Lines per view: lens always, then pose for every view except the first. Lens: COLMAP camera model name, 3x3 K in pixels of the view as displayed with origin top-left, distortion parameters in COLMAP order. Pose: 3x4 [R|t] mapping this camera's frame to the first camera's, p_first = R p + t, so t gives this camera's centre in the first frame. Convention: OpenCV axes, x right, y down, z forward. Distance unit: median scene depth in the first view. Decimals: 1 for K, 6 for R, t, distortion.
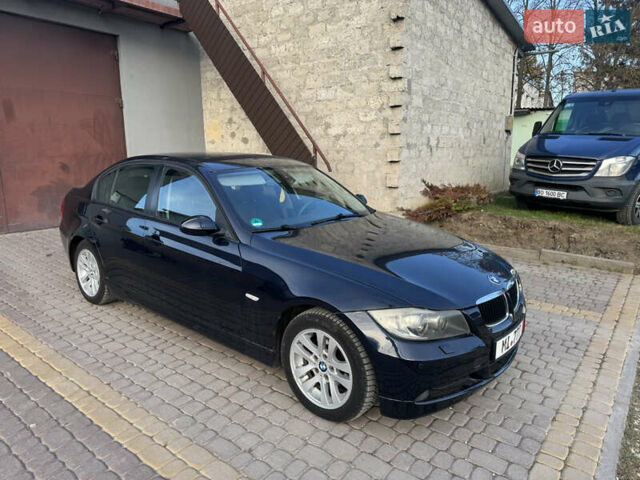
lens RADIAL K [[442.1, 0, 318.3], [0, 442.1, 258.5], [0, 0, 1]] dist [0.080927, -0.106785]
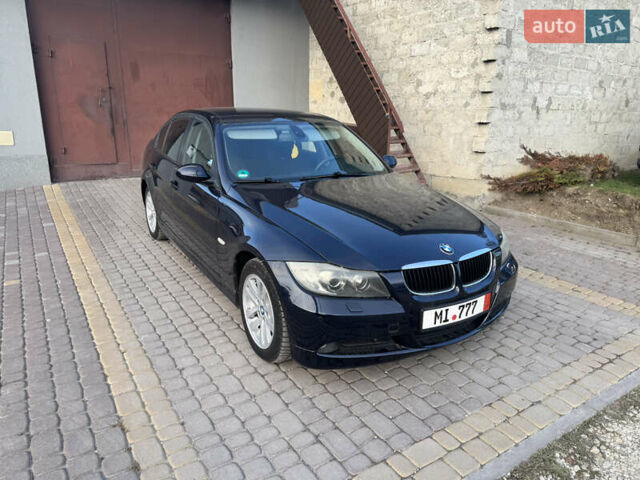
lens RADIAL K [[442.1, 0, 318.3], [0, 442.1, 258.5], [0, 0, 1]] dist [0.080927, -0.106785]
pose [[0.945451, 0.116998, -0.304029, 0.166599], [-0.093221, 0.991420, 0.091632, 0.002931], [0.312141, -0.058292, 0.948246, 0.011415]]
